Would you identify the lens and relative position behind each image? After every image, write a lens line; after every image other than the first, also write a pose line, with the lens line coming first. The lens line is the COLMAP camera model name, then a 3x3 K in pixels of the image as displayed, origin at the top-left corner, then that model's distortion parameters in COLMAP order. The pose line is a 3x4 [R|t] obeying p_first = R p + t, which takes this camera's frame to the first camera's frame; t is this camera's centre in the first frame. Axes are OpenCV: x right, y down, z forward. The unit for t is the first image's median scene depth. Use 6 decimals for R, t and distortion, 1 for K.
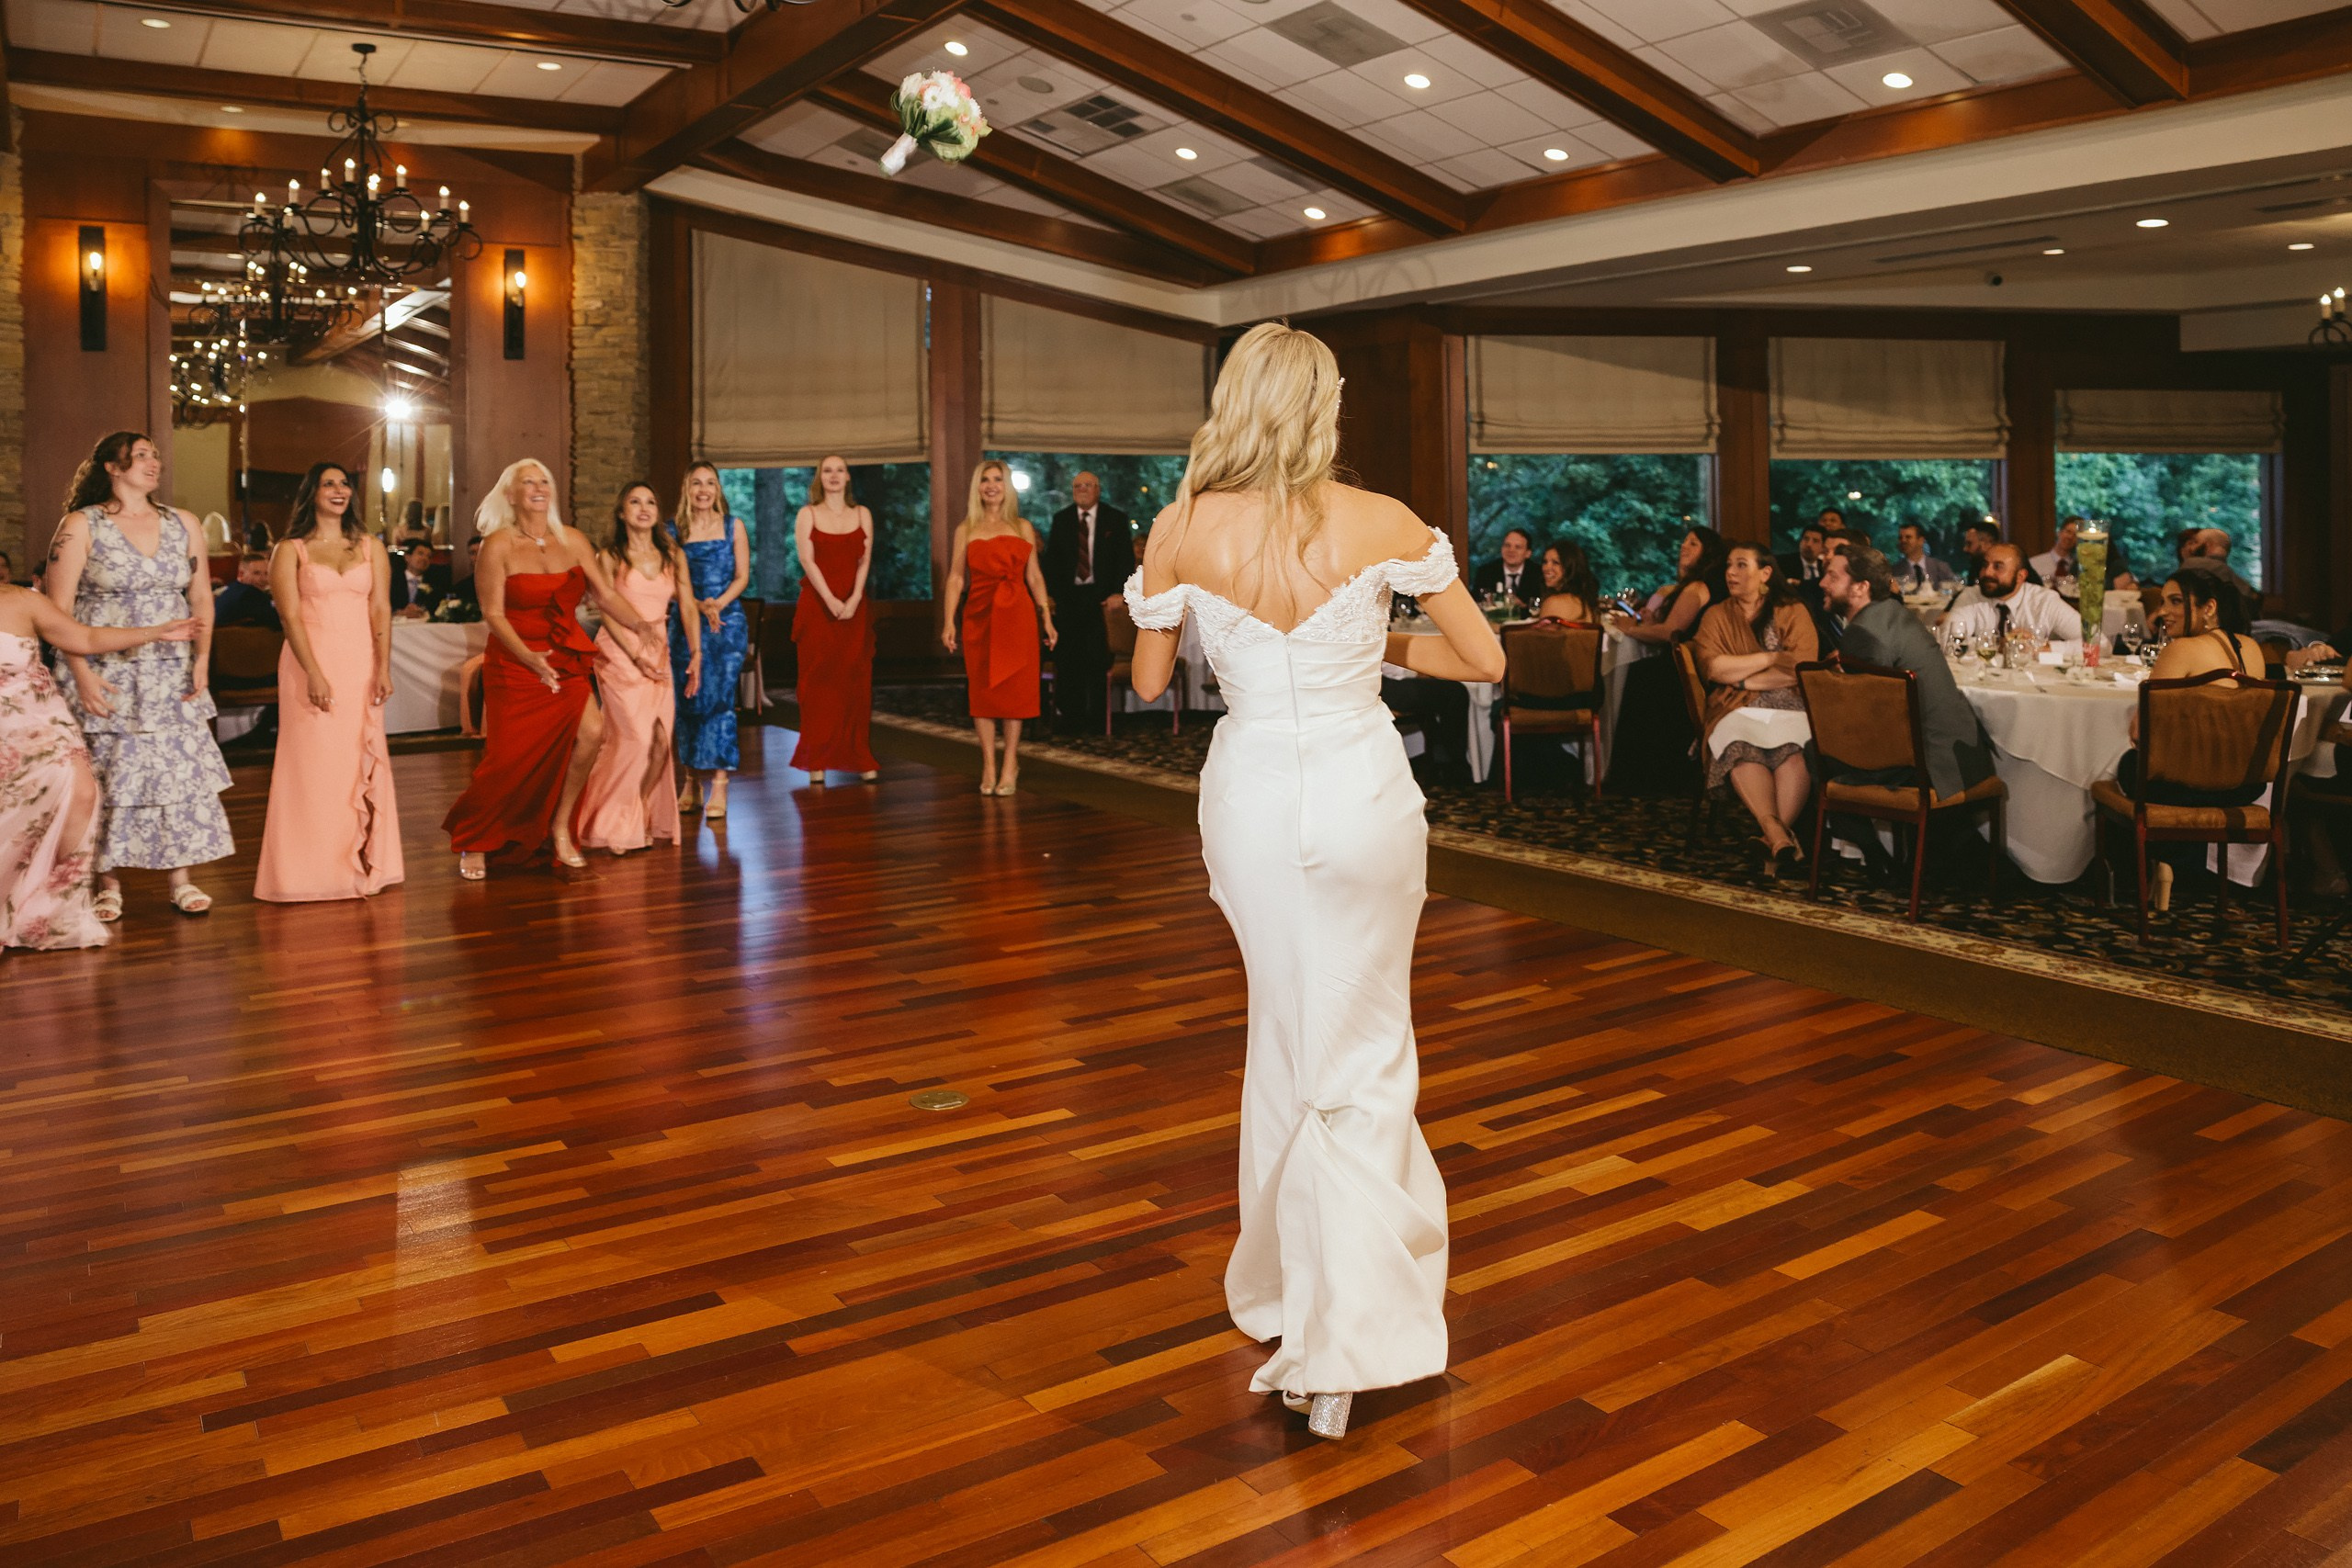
lens RADIAL K [[1809.6, 0, 1230.3], [0, 1809.6, 487.3], [0, 0, 1]] dist [-0.097155, 0.077650]
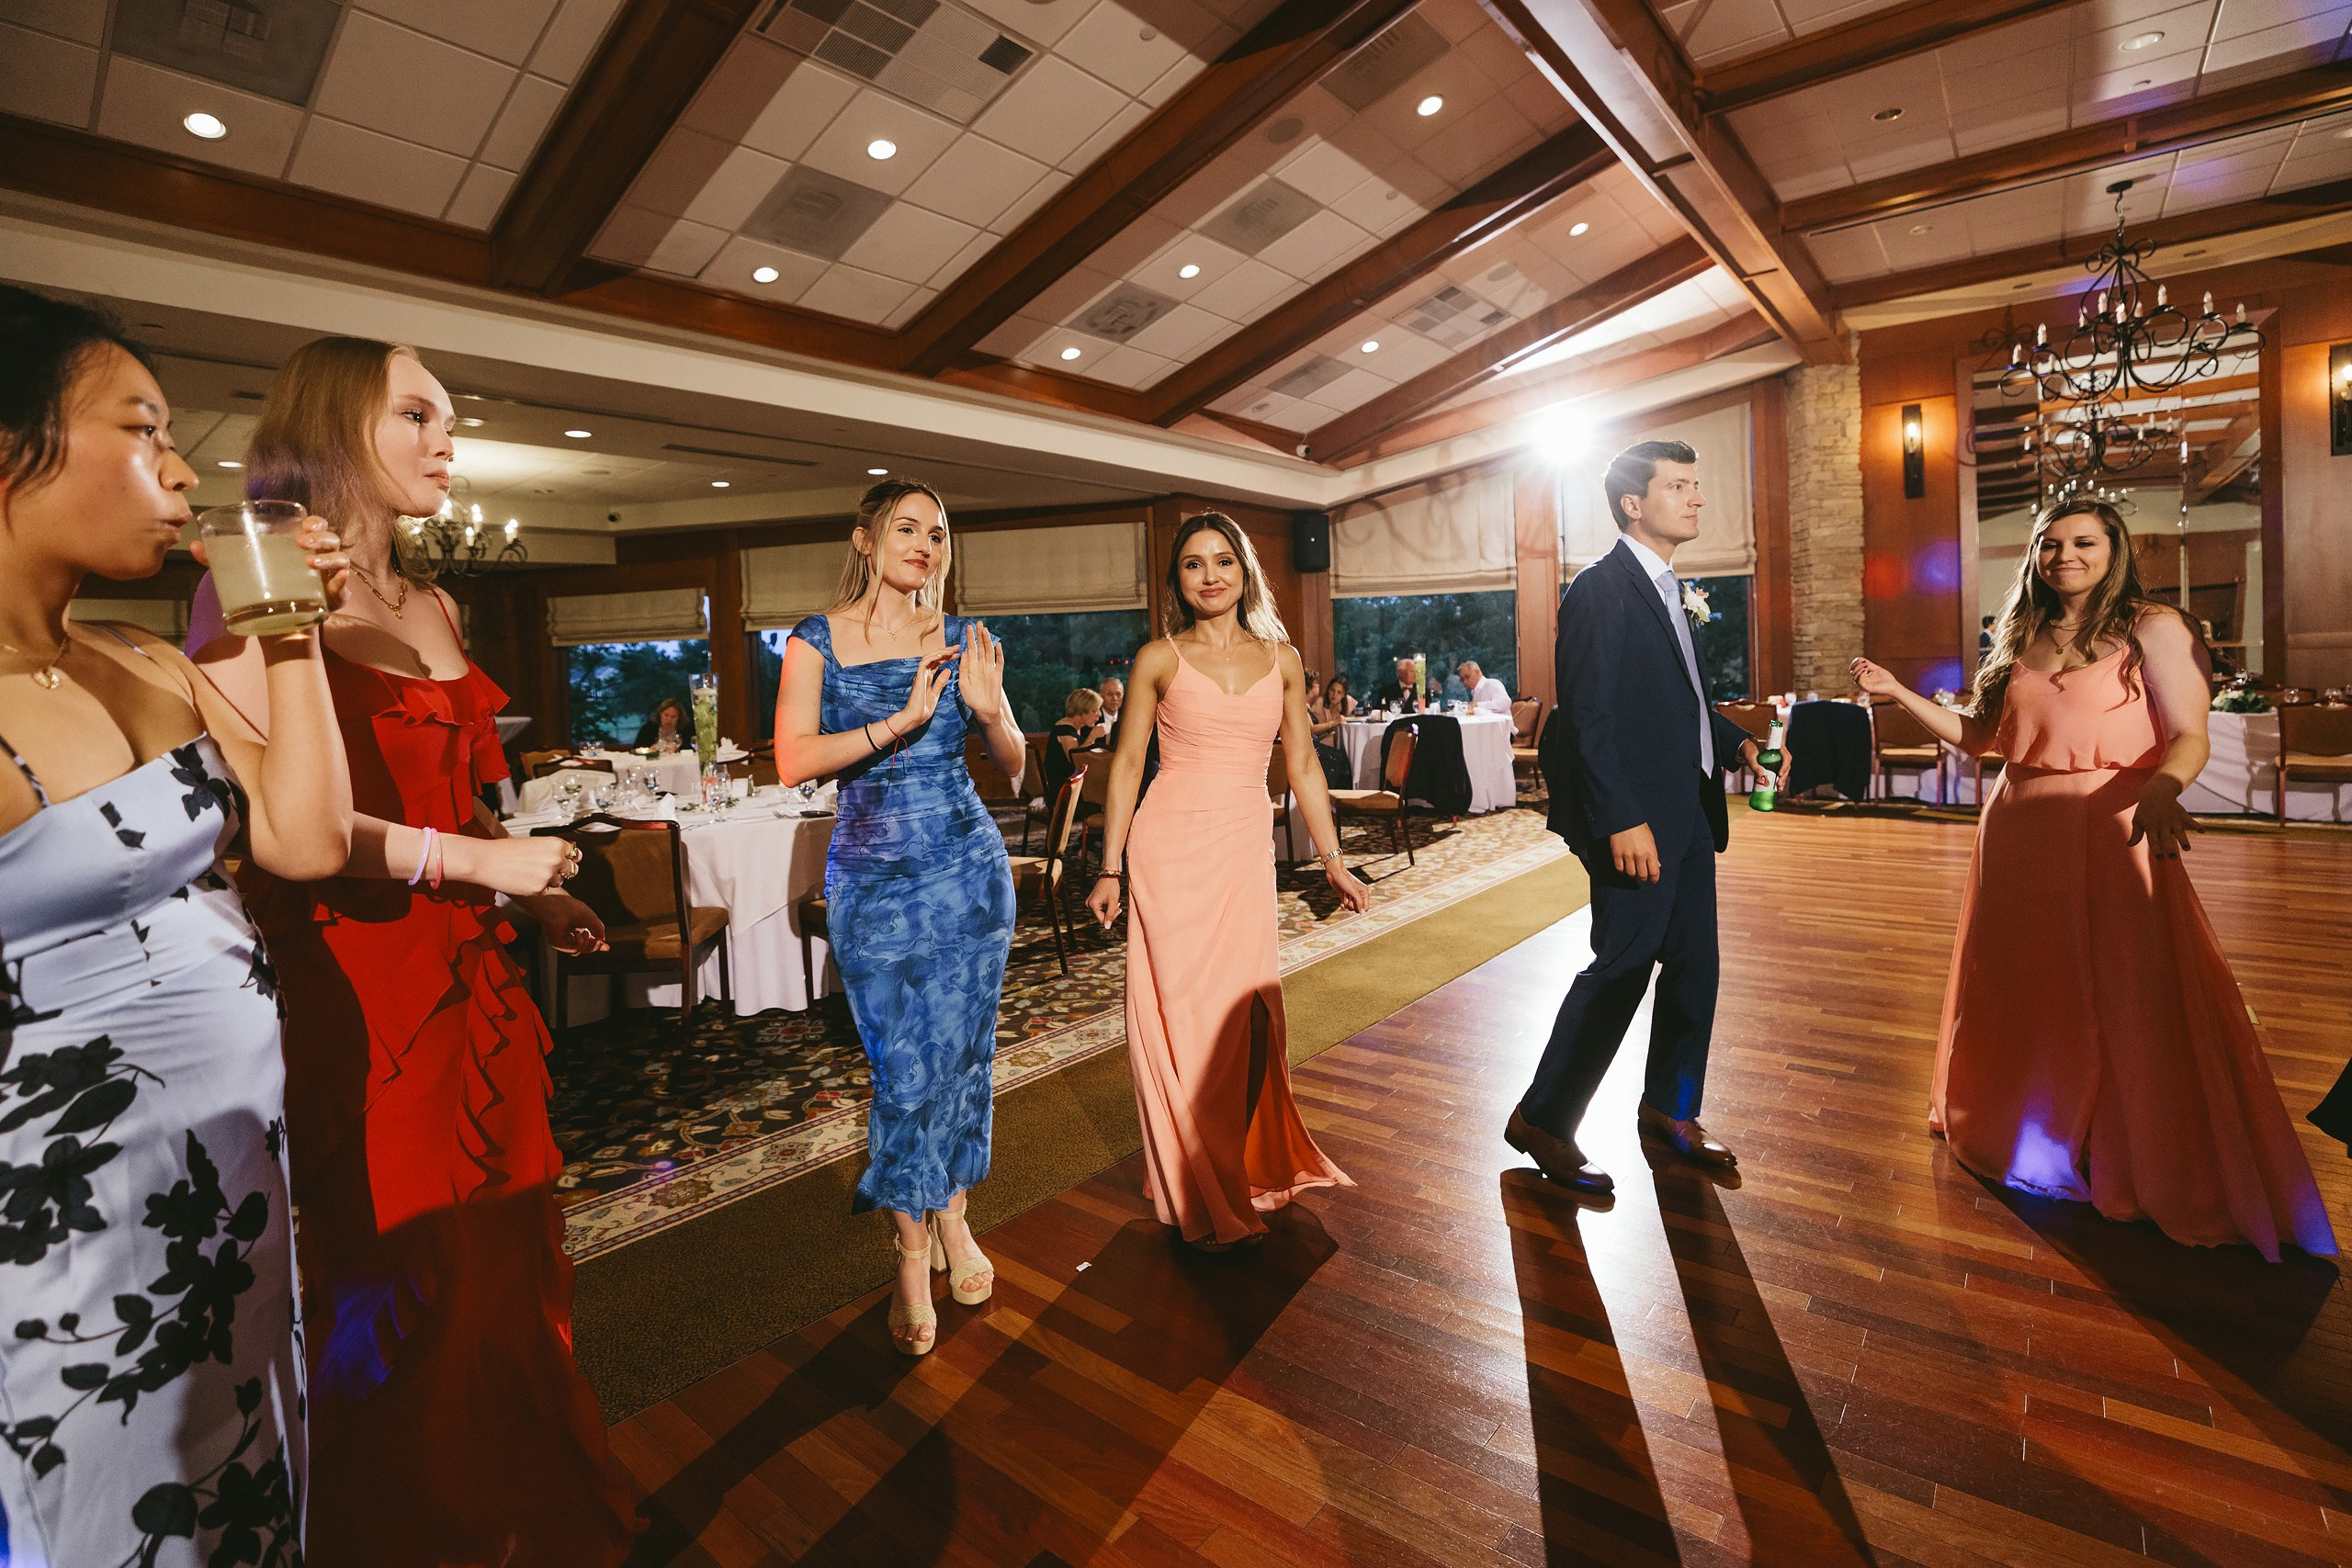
lens RADIAL K [[1091.9, 0, 1134.4], [0, 1091.9, 695.5], [0, 0, 1]] dist [-0.063369, 0.017308]
pose [[0.262060, 0.039469, -0.964244, -0.014451], [0.038637, 0.997933, 0.051348, 0.009320], [0.964278, -0.050712, 0.259993, 0.210291]]
